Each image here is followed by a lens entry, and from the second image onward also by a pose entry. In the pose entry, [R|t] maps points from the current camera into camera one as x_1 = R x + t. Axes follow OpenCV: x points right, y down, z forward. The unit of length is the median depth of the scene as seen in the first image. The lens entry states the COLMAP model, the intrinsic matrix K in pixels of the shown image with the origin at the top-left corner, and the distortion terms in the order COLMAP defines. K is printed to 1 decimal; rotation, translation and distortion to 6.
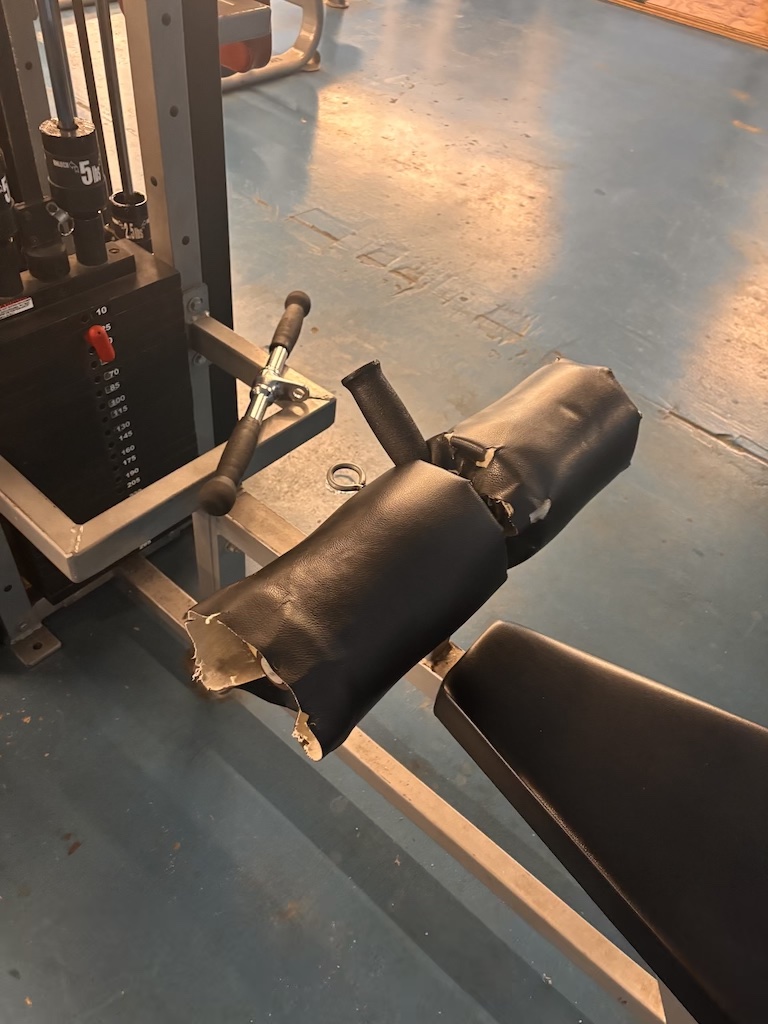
lens RADIAL K [[777.2, 0, 384.0], [0, 777.2, 512.0], [0, 0, 1]] dist [0.023249, -0.004326]
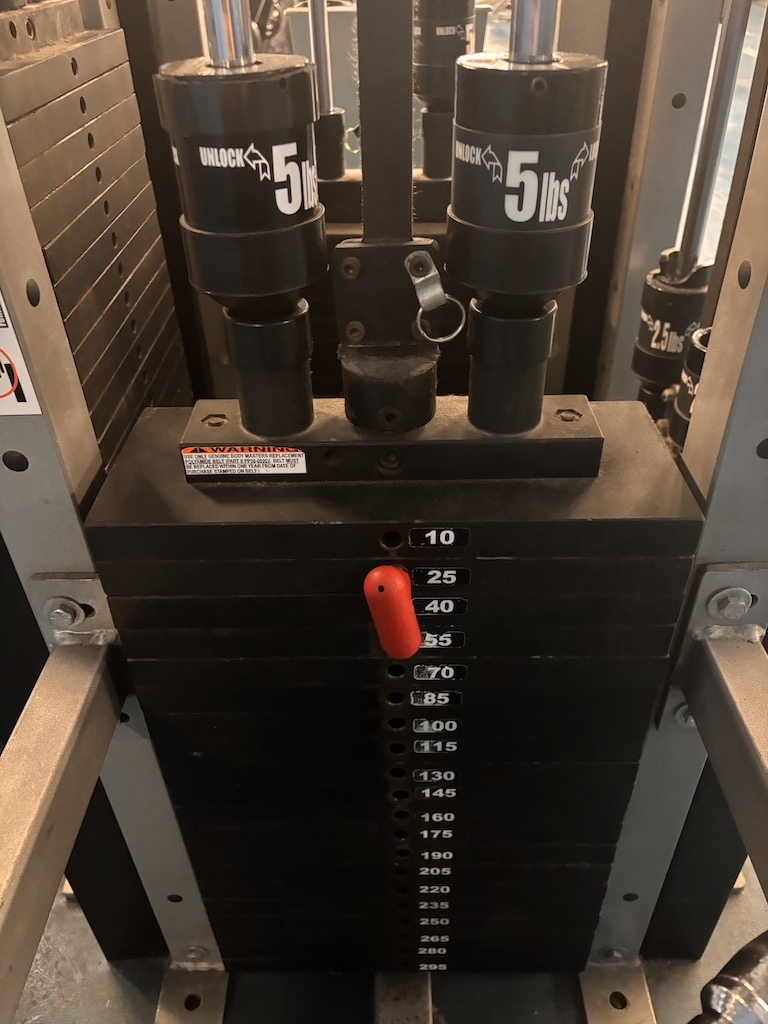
lens RADIAL K [[777.2, 0, 384.0], [0, 777.2, 512.0], [0, 0, 1]] dist [0.023249, -0.004326]
pose [[0.631916, 0.351352, -0.690822, -0.116891], [-0.490435, 0.871461, -0.005392, -0.252165], [0.600130, 0.342210, 0.723005, 0.698283]]
